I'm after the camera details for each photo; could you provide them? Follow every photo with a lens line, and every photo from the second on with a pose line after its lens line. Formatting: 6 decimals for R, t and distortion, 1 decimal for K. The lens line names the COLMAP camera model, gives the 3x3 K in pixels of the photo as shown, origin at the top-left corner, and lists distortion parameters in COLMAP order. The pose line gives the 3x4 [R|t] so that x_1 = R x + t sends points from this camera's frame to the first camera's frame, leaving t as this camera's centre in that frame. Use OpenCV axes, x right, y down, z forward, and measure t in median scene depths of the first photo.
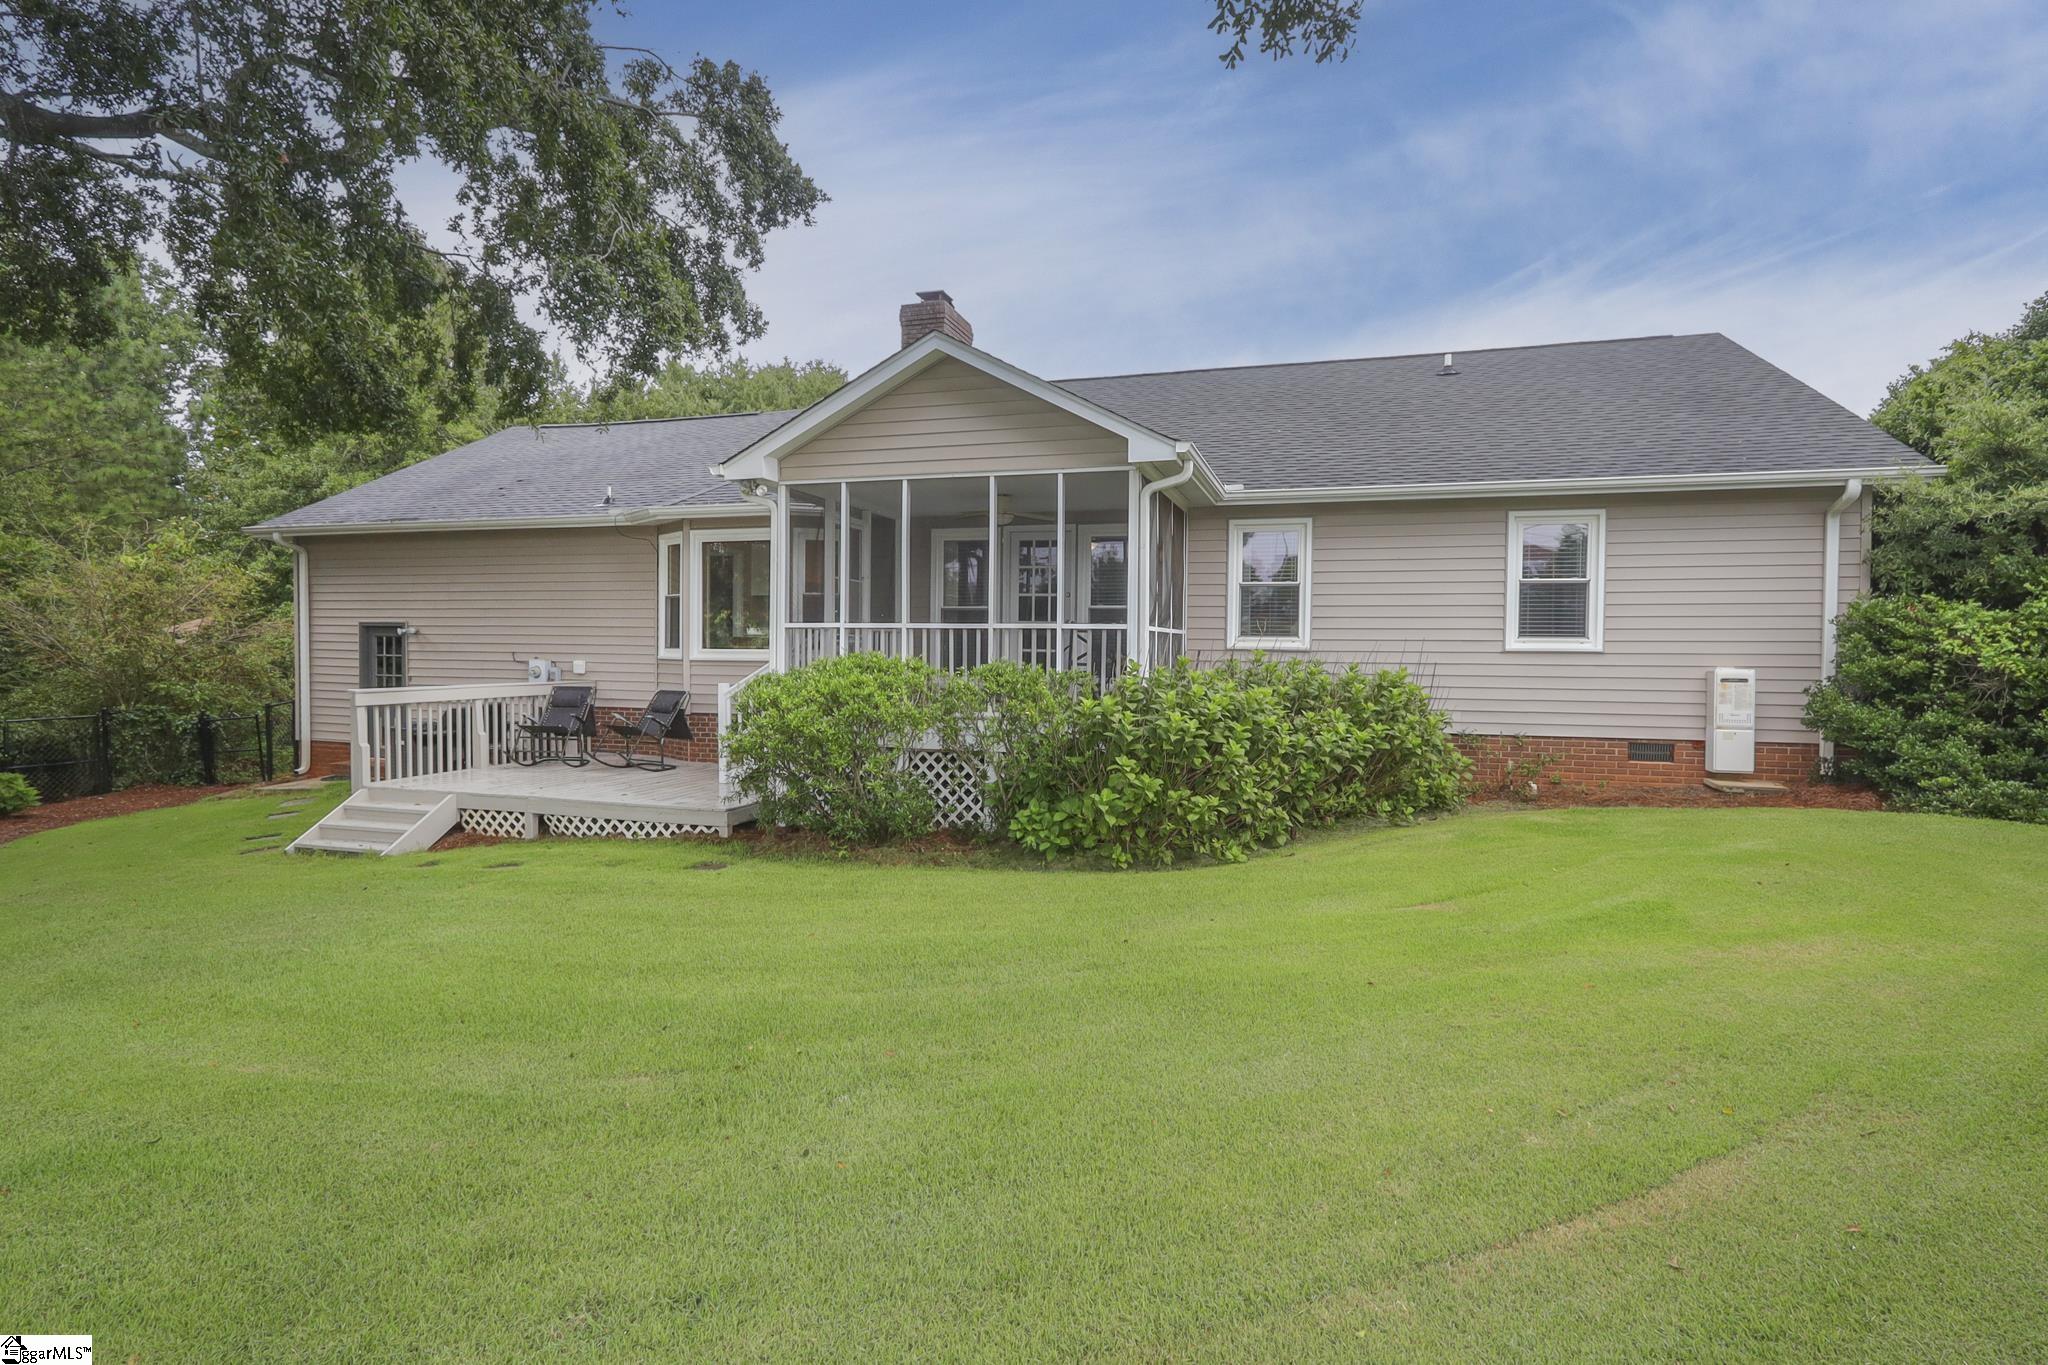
lens RADIAL K [[1032.9, 0, 1018.8], [0, 1032.9, 678.2], [0, 0, 1]] dist [-0.002443, -0.000397]
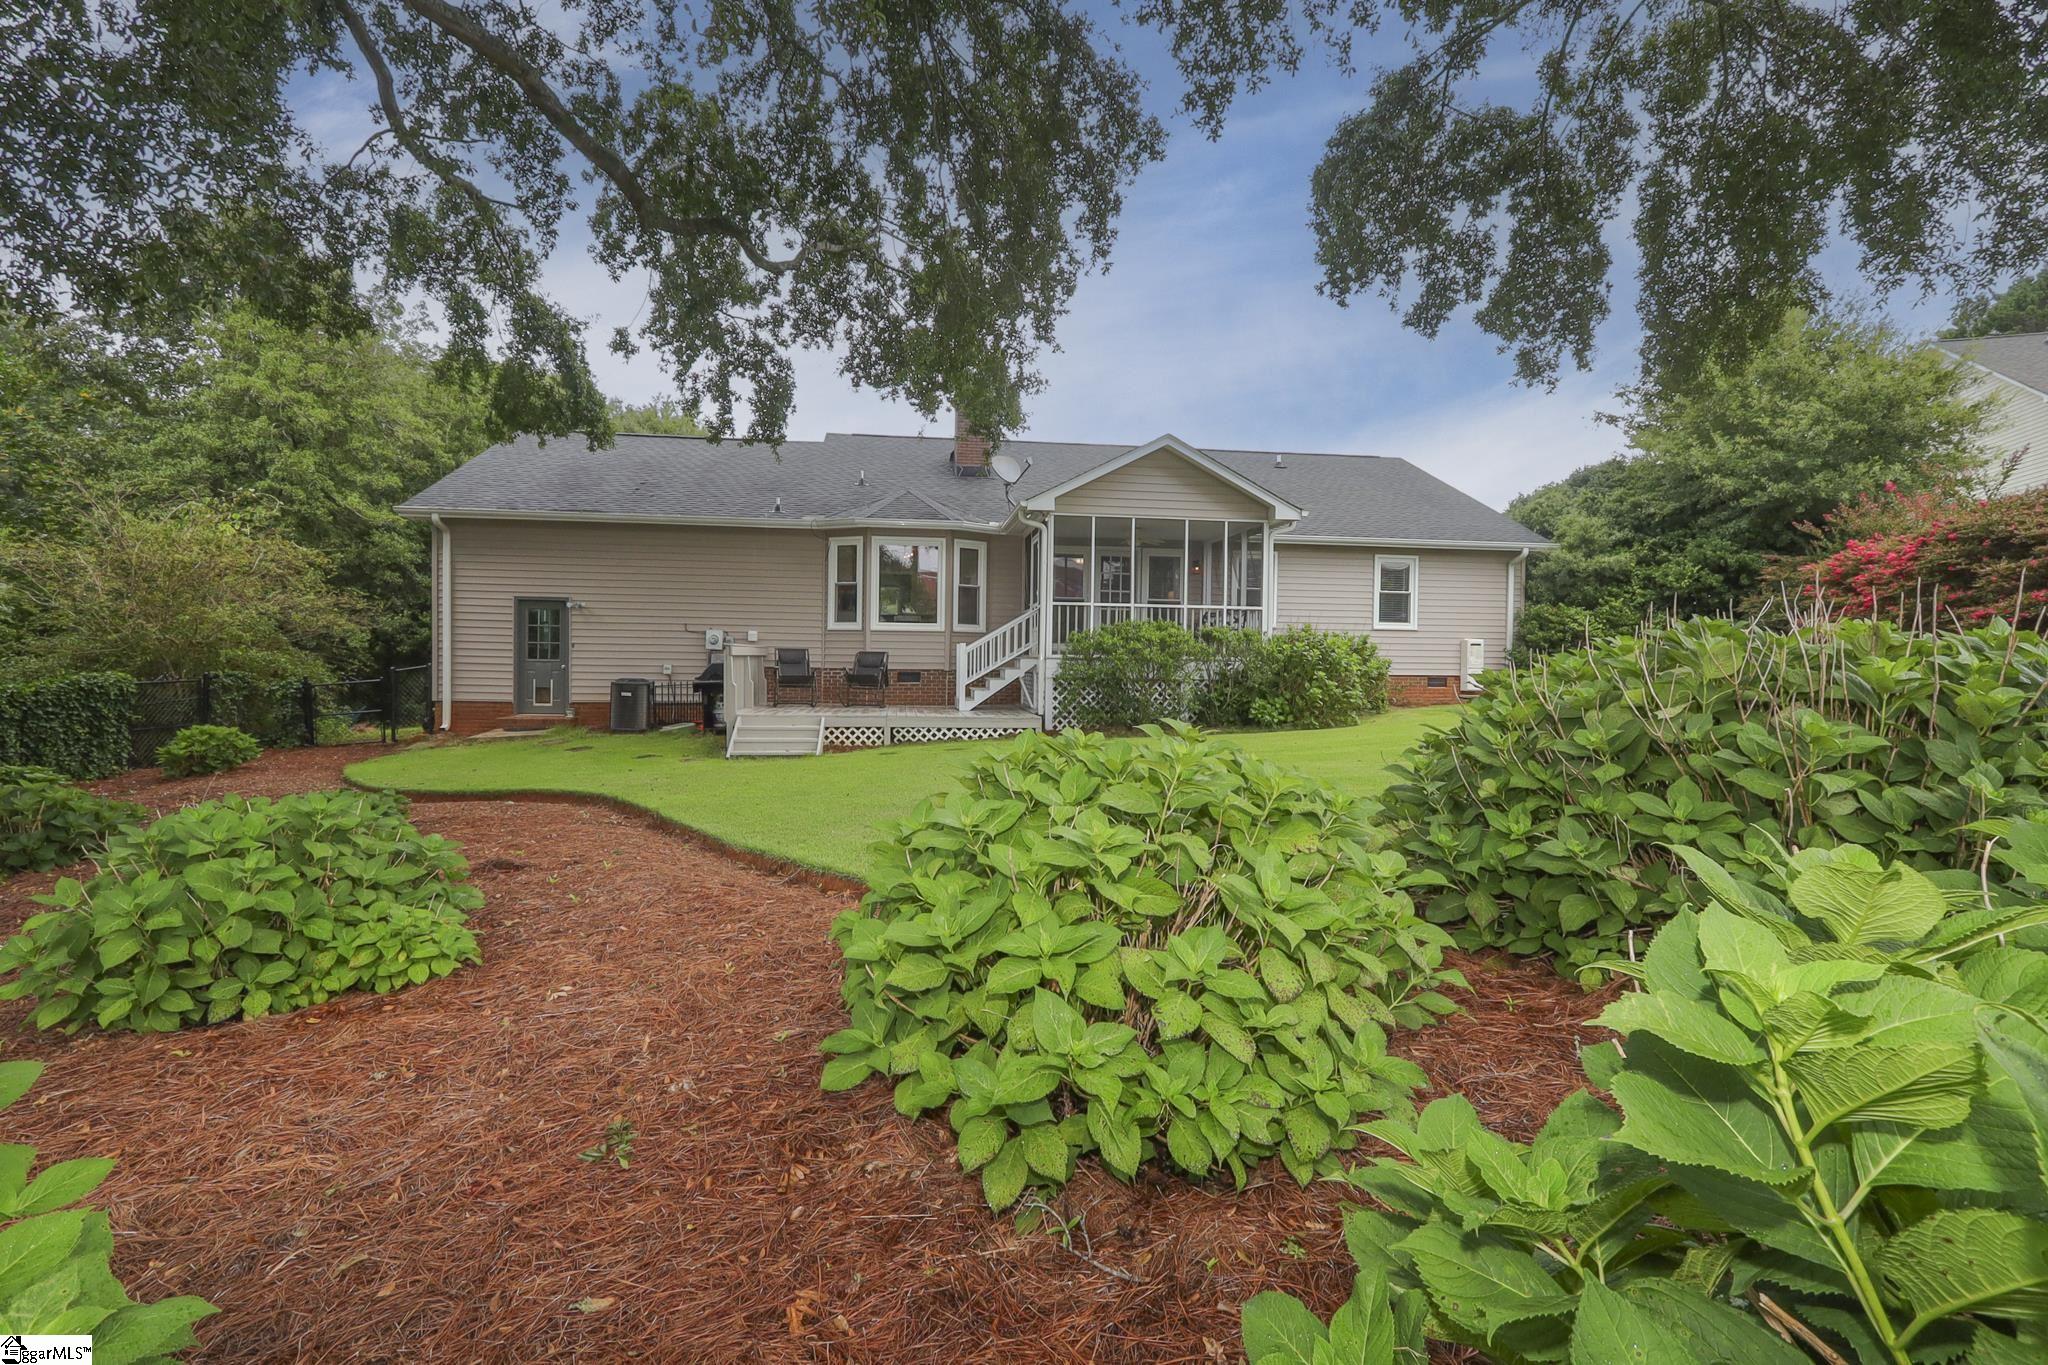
lens RADIAL K [[948.7, 0, 1028.8], [0, 948.7, 677.8], [0, 0, 1]] dist [0.001262, -0.000849]
pose [[0.906626, -0.004106, 0.421916, -0.833171], [0.006797, 0.999965, -0.004875, 0.066846], [-0.421881, 0.007288, 0.906622, -0.290801]]
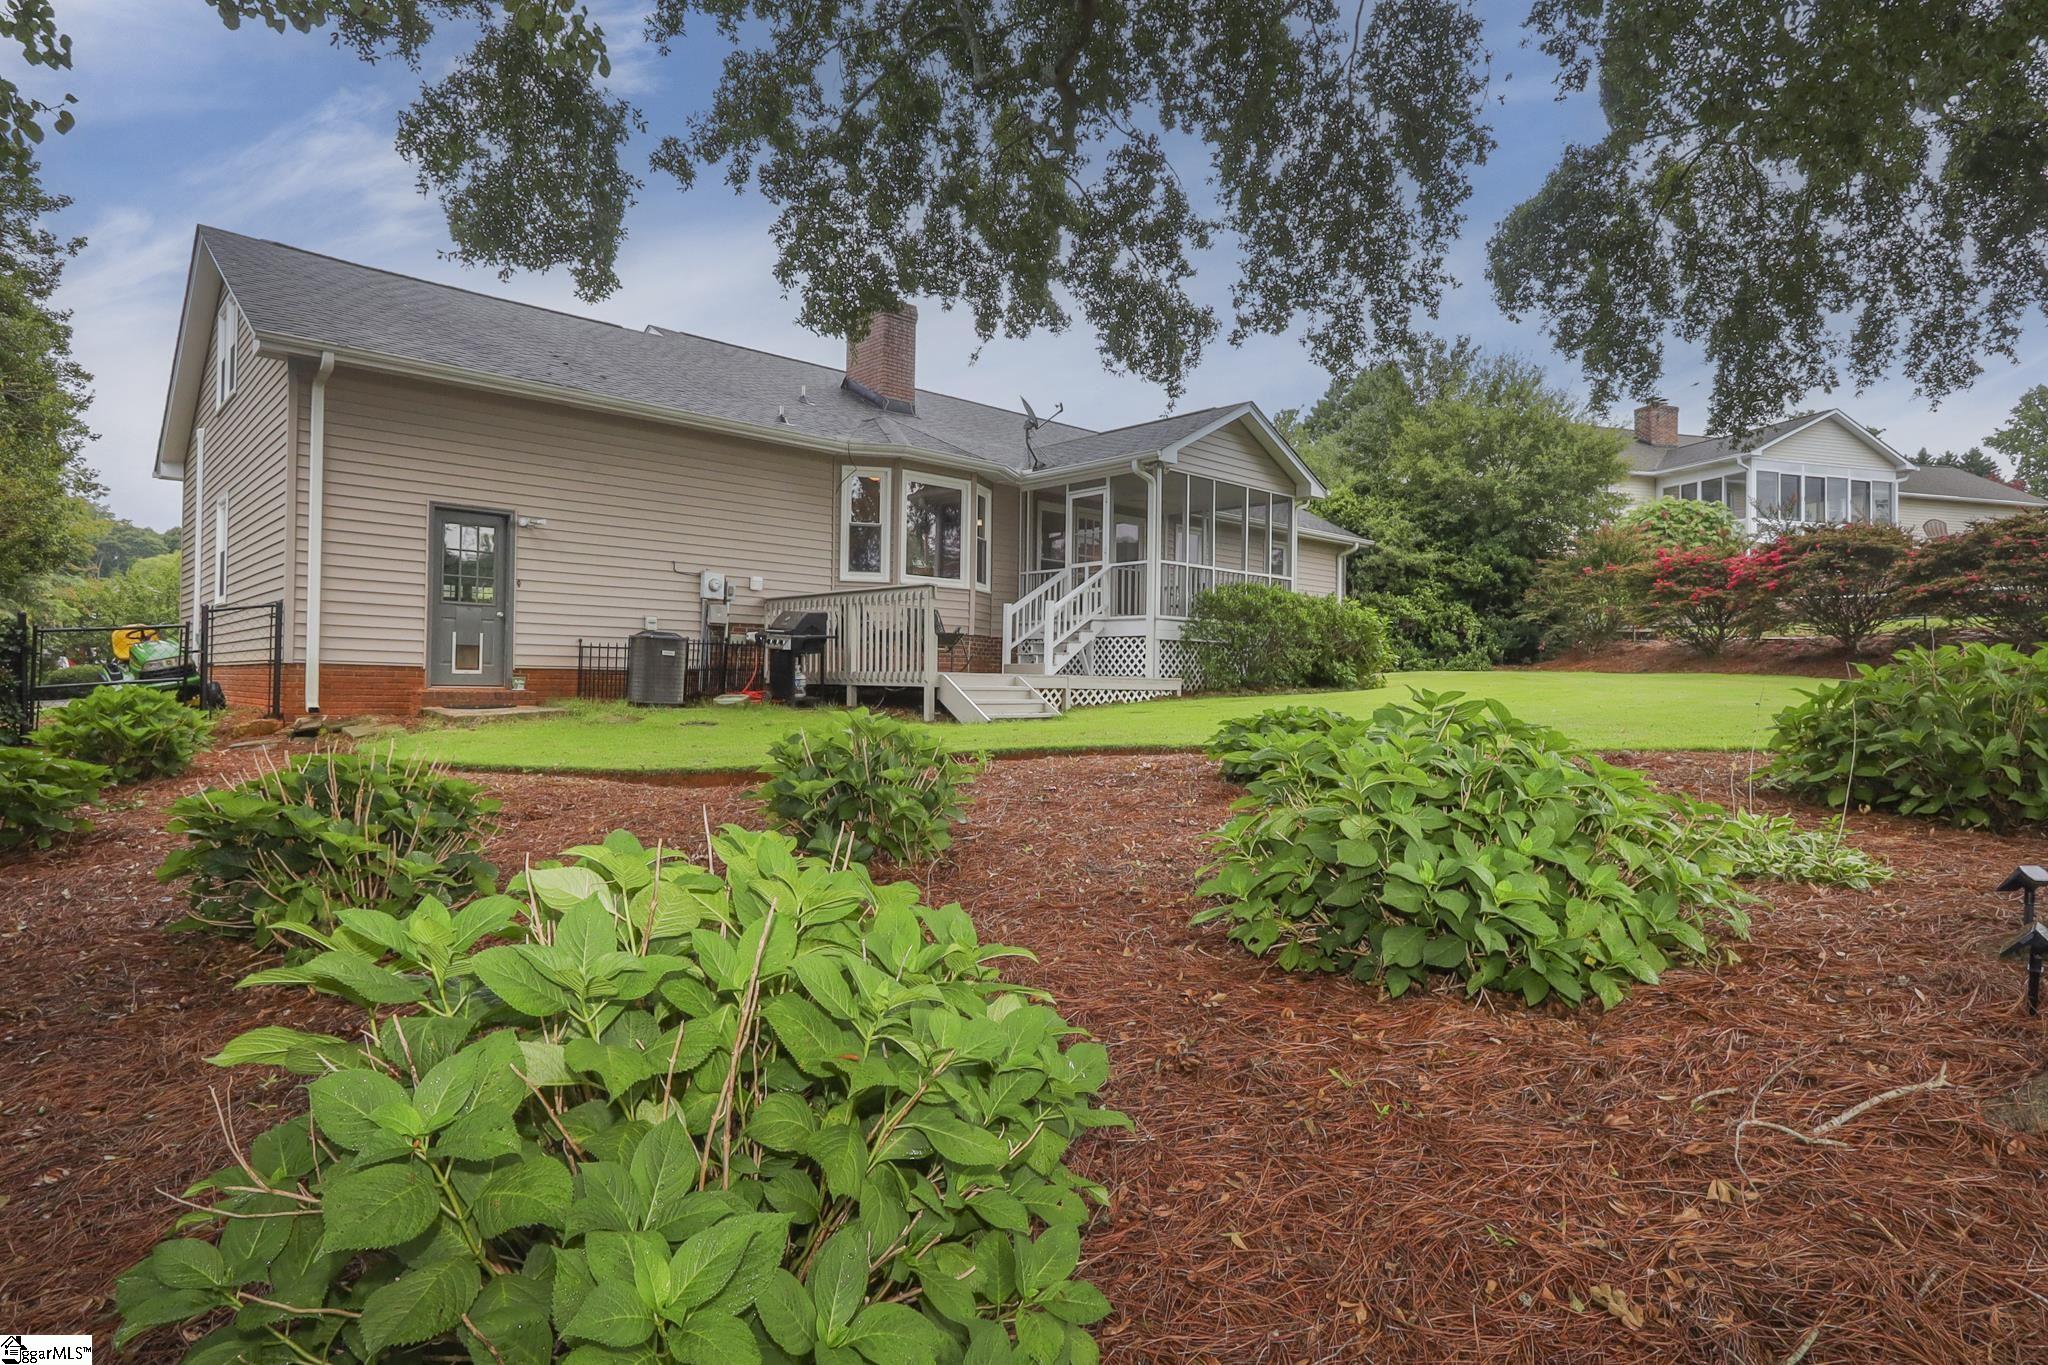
lens RADIAL K [[1069.1, 0, 1027.4], [0, 1069.1, 680.1], [0, 0, 1]] dist [0.004964, -0.000191]
pose [[0.503740, -0.000701, 0.863855, -1.592479], [0.014590, 0.999864, -0.007697, 0.125407], [-0.863732, 0.016481, 0.503681, 0.366147]]
